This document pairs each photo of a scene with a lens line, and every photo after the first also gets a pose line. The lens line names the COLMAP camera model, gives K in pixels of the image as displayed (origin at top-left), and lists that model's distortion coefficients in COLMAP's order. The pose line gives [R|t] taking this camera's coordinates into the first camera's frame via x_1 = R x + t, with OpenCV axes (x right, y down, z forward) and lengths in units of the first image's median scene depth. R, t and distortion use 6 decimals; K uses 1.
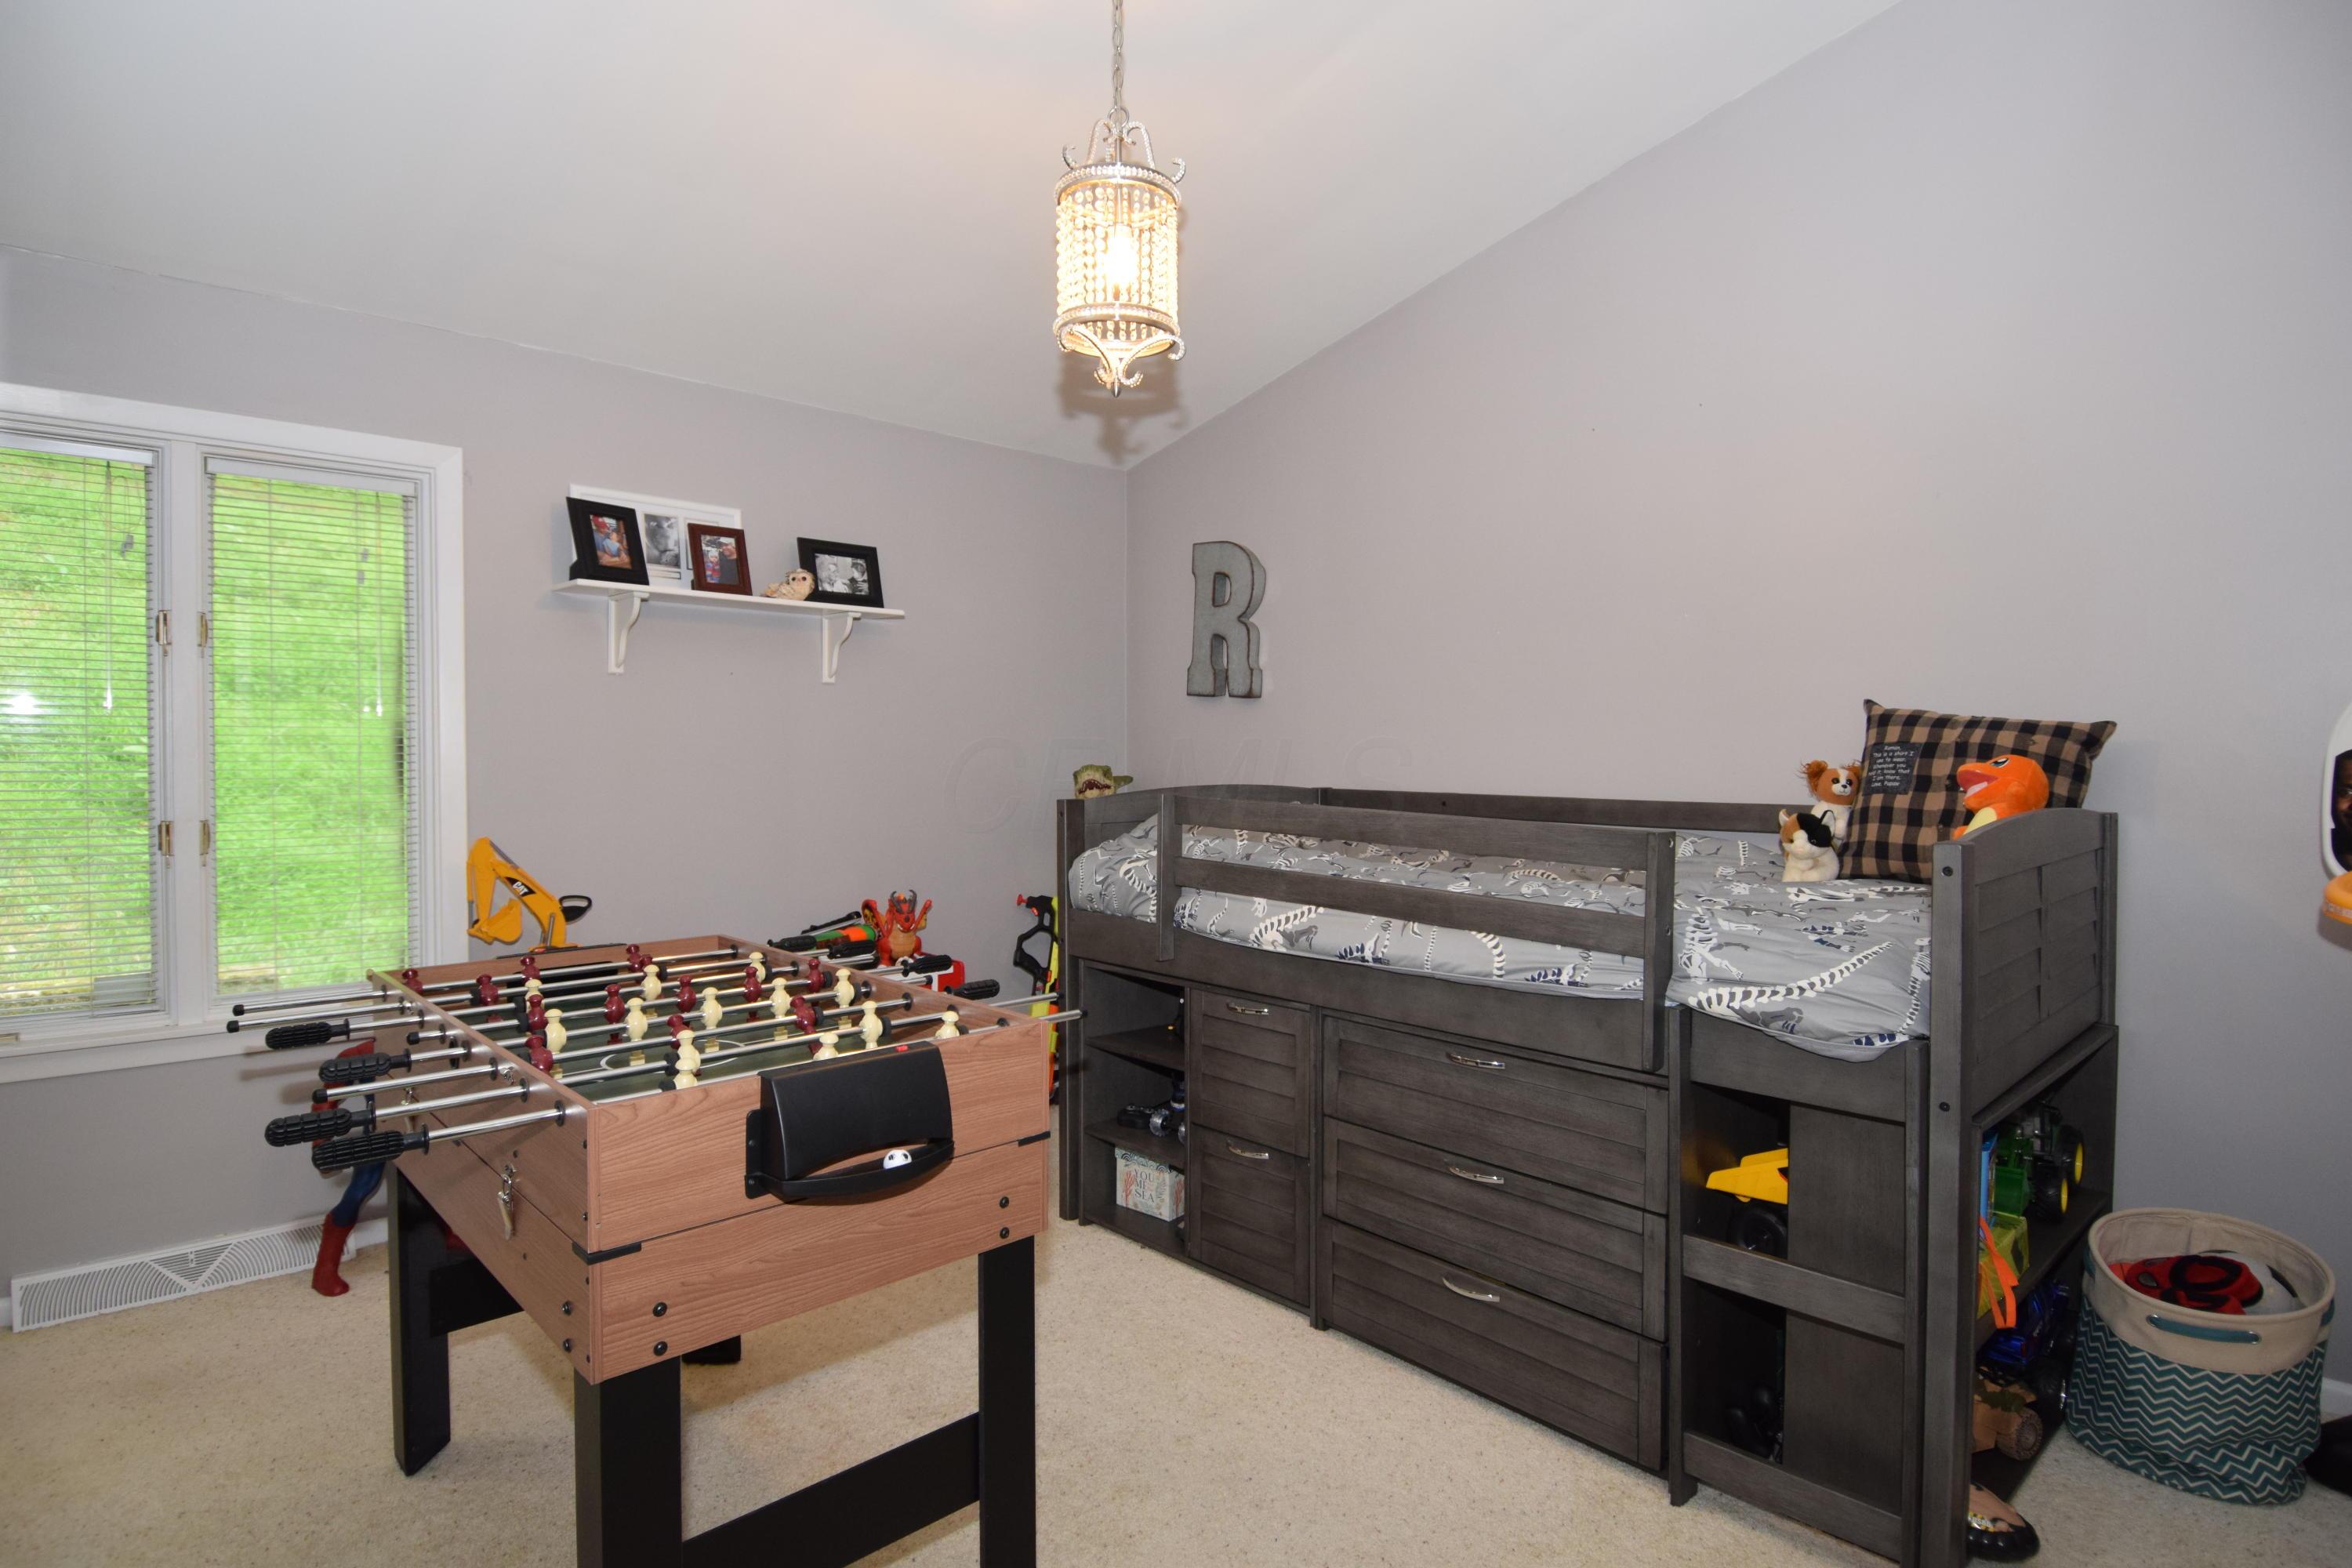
lens RADIAL K [[1226.7, 0, 1176.8], [0, 1226.7, 768.9], [0, 0, 1]] dist [-0.014160, -0.001680]
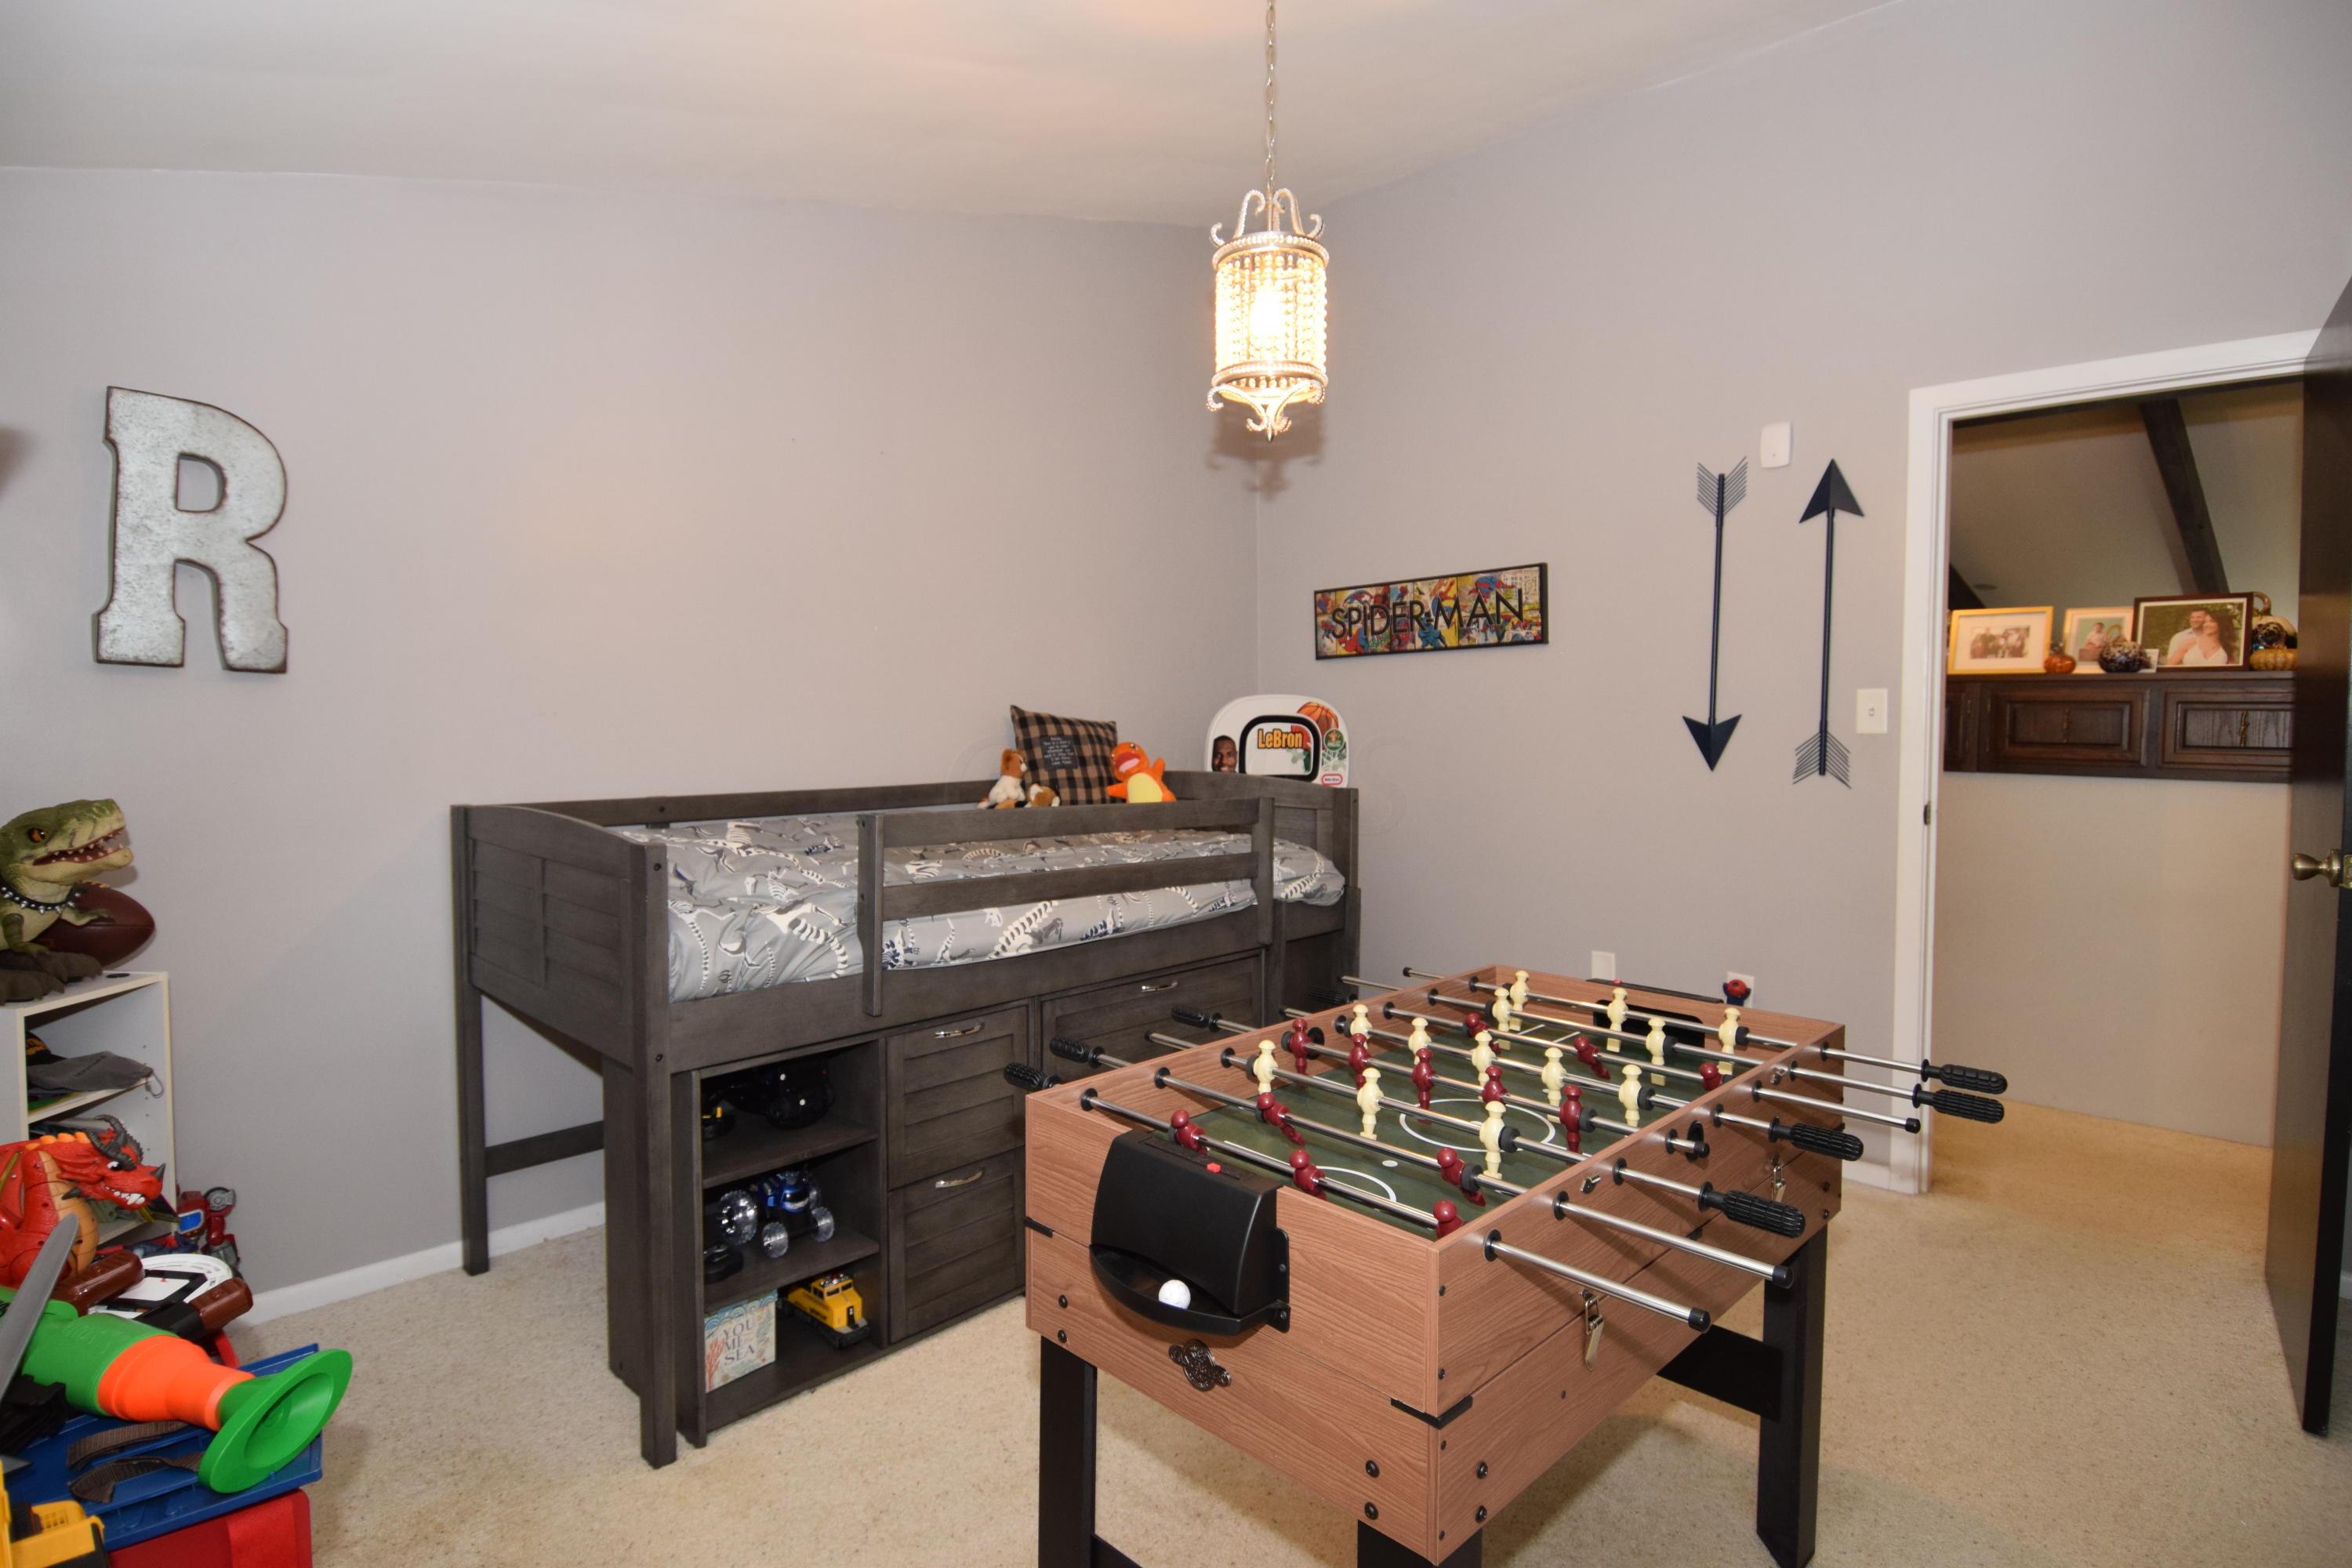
lens RADIAL K [[1226.7, 0, 1175.6], [0, 1226.7, 775.0], [0, 0, 1]] dist [-0.014160, -0.001680]
pose [[-0.035563, -0.053373, 0.997941, -0.953093], [0.023758, 0.998245, 0.054236, -0.052835], [-0.999085, 0.025638, -0.034232, 0.927855]]
